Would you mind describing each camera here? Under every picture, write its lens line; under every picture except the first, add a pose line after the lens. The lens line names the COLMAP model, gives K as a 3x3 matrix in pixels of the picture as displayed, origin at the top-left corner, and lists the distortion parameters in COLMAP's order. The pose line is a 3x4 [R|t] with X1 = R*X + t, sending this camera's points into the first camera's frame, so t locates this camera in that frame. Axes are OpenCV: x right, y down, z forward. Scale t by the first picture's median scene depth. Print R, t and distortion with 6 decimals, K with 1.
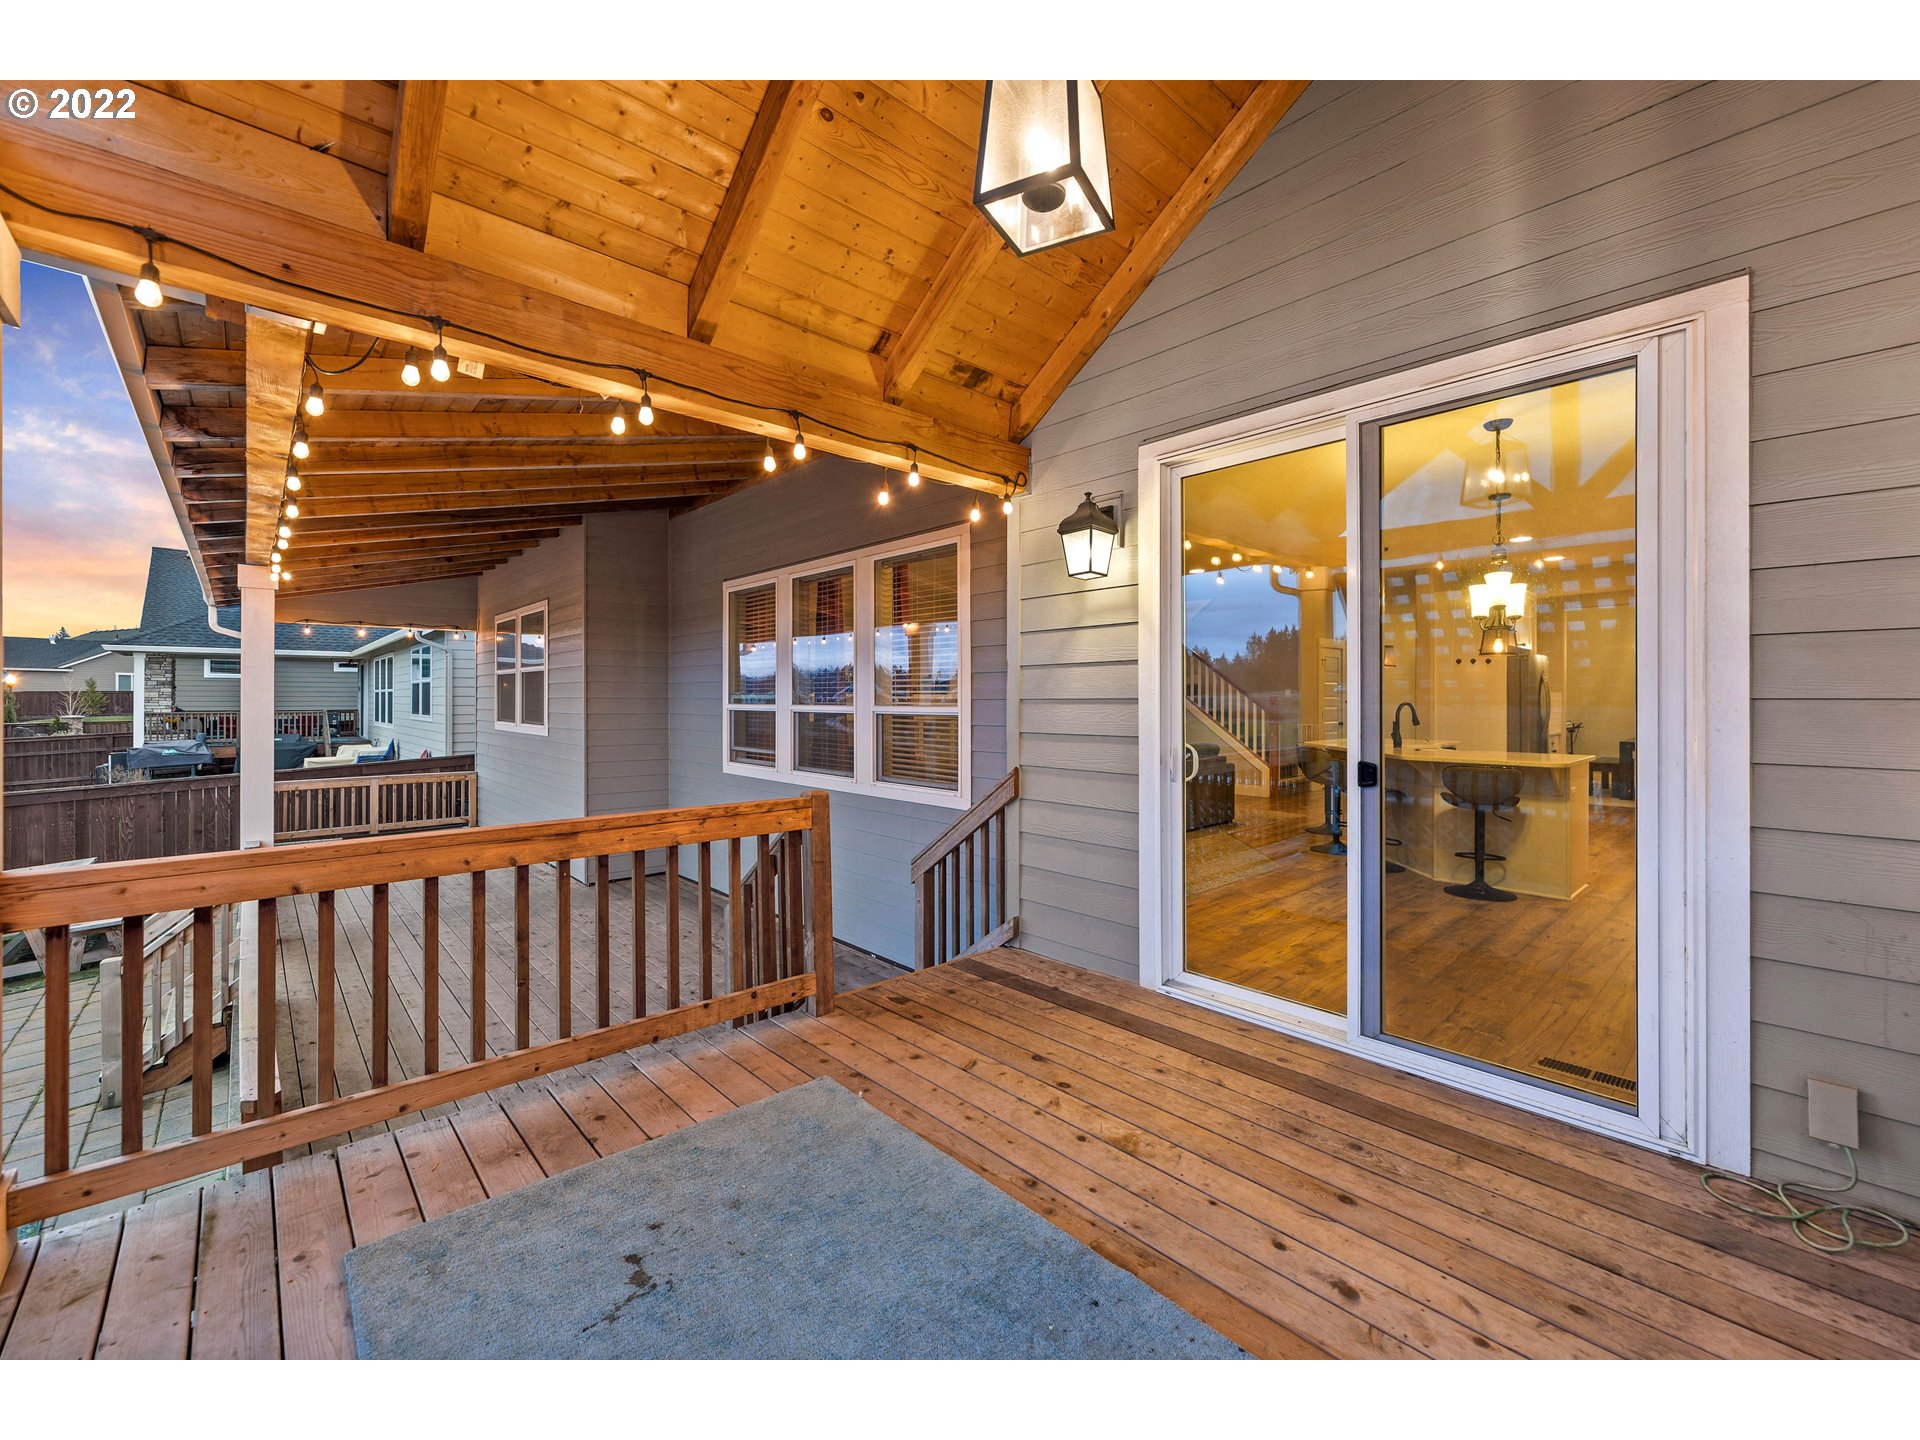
lens RADIAL K [[767.5, 0, 963.7], [0, 767.5, 702.5], [0, 0, 1]] dist [-0.003811, -0.000236]
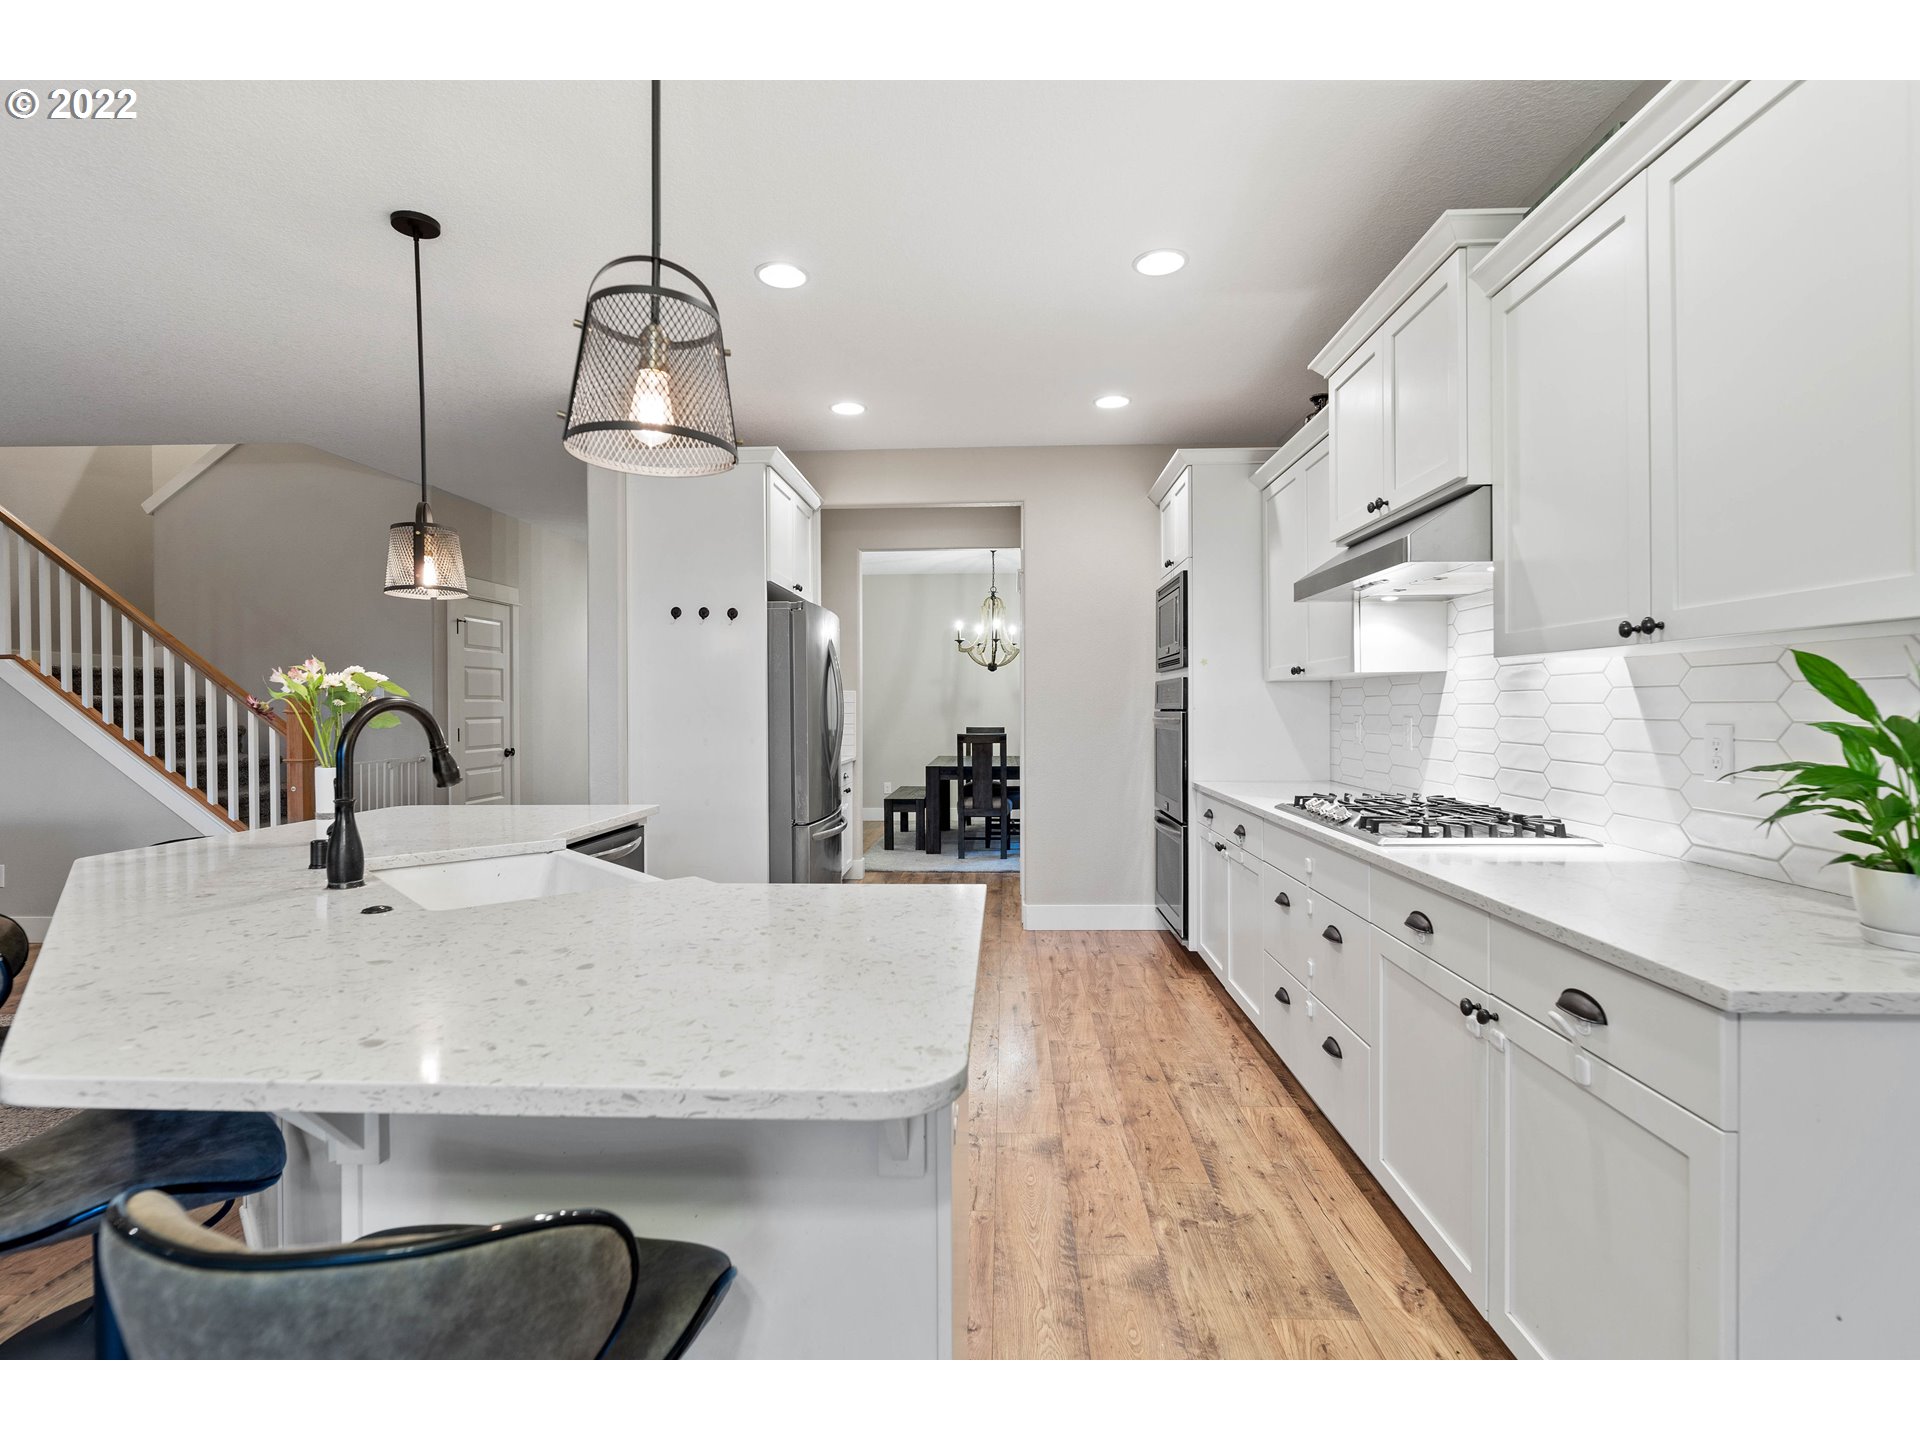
lens RADIAL K [[906.9, 0, 966.3], [0, 906.9, 711.8], [0, 0, 1]] dist [-0.023580, -0.000217]
pose [[0.701821, -0.007952, 0.712309, 0.353896], [0.008932, 0.999957, 0.002363, 0.003345], [-0.712298, 0.004704, 0.701862, 0.465507]]
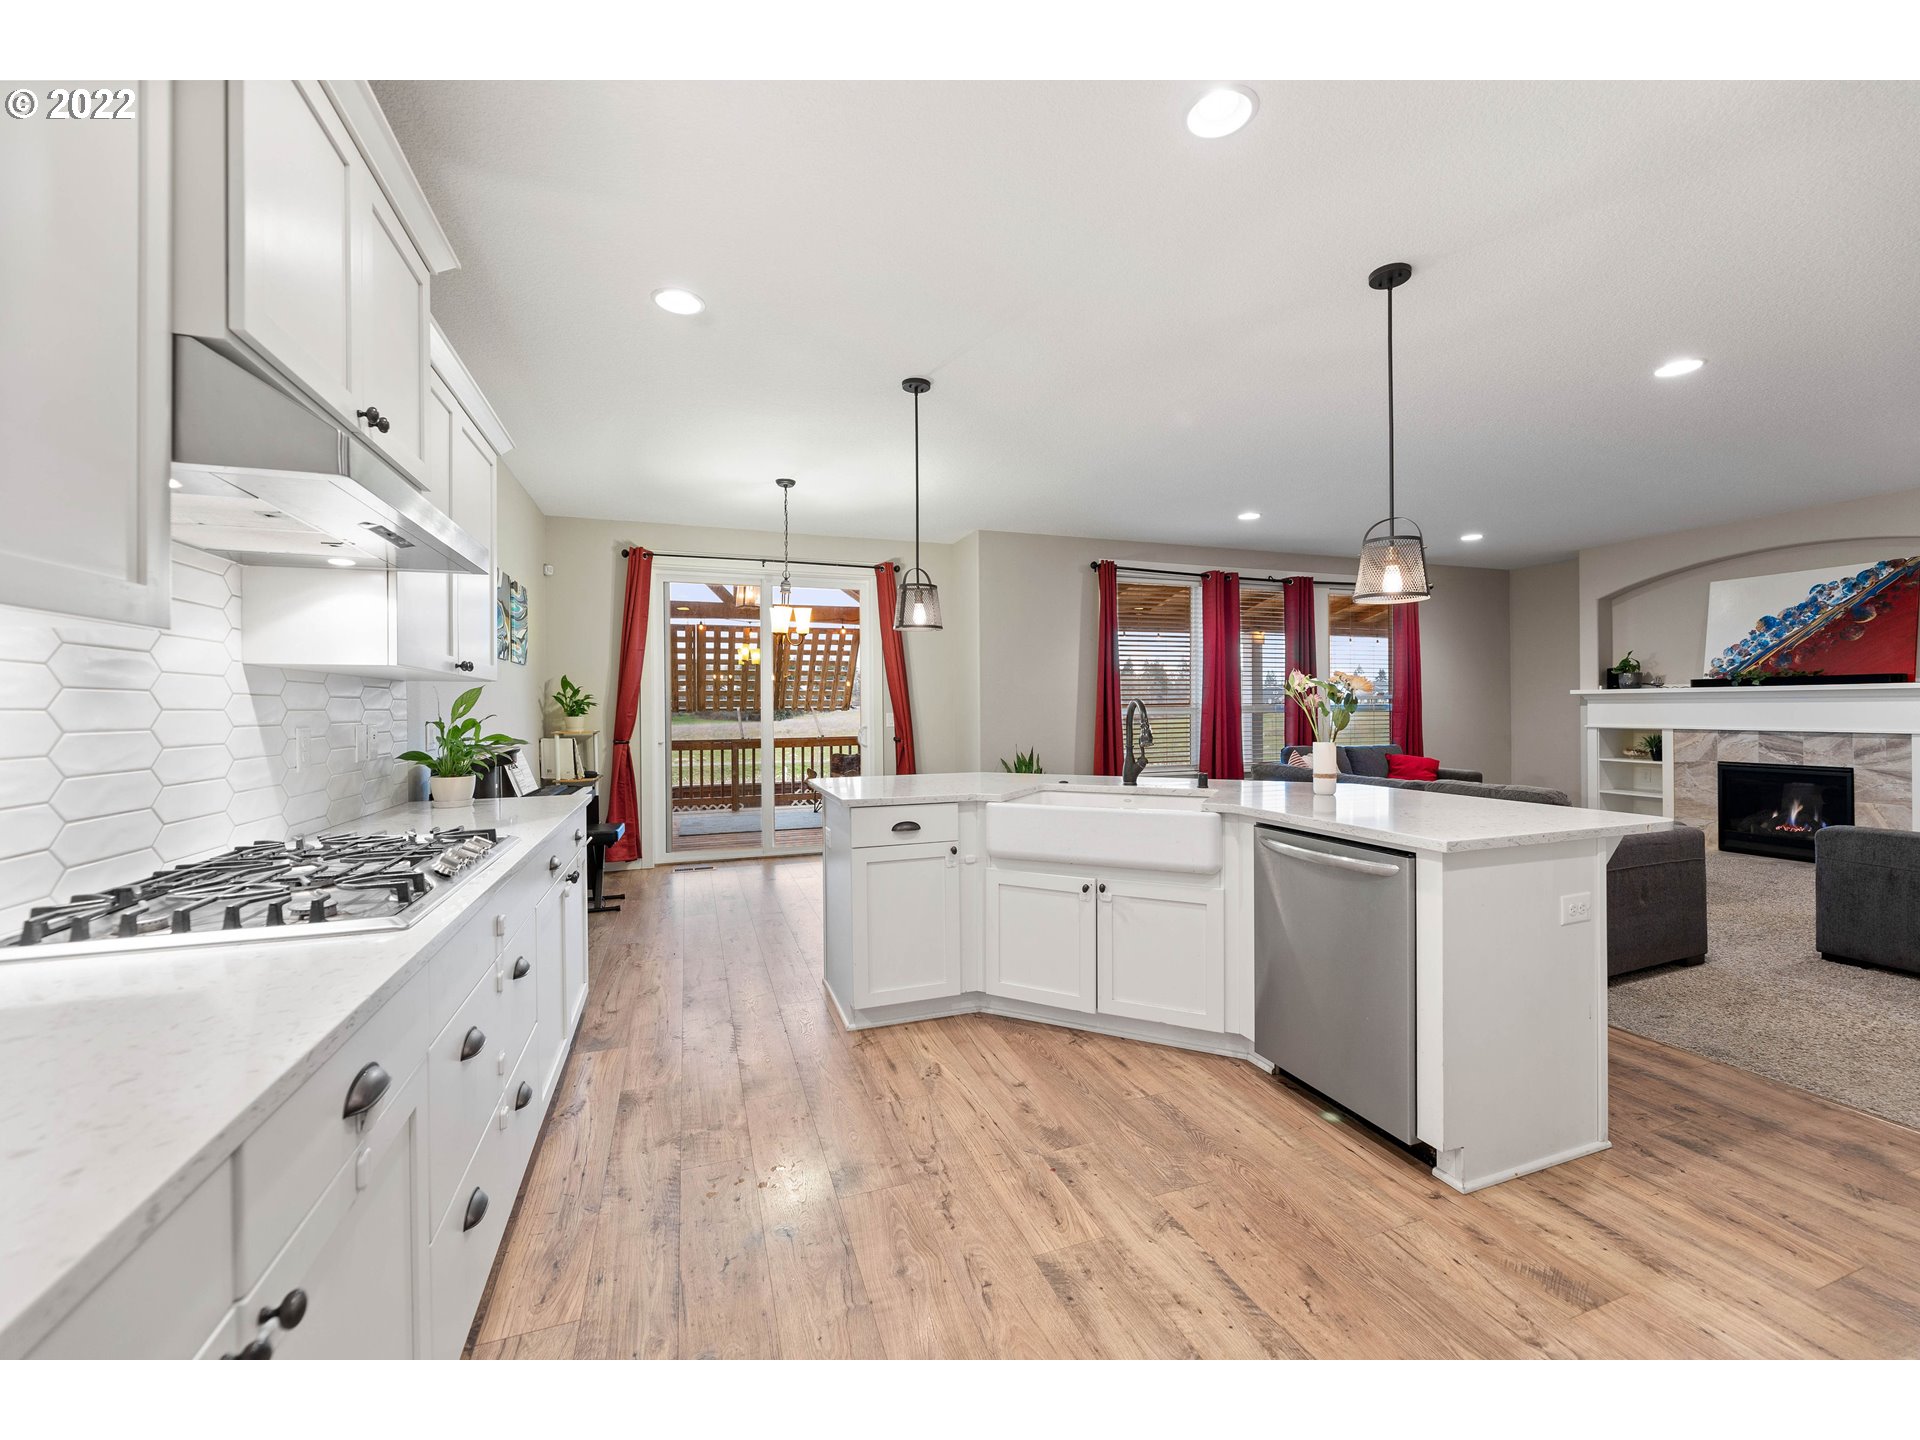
lens RADIAL K [[767.5, 0, 959.6], [0, 767.5, 714.1], [0, 0, 1]] dist [-0.003811, -0.000236]
pose [[-0.383119, 0.009341, -0.923652, 0.778981], [0.004890, 0.999955, 0.008085, 0.003467], [0.923686, -0.001419, -0.383148, 0.772403]]
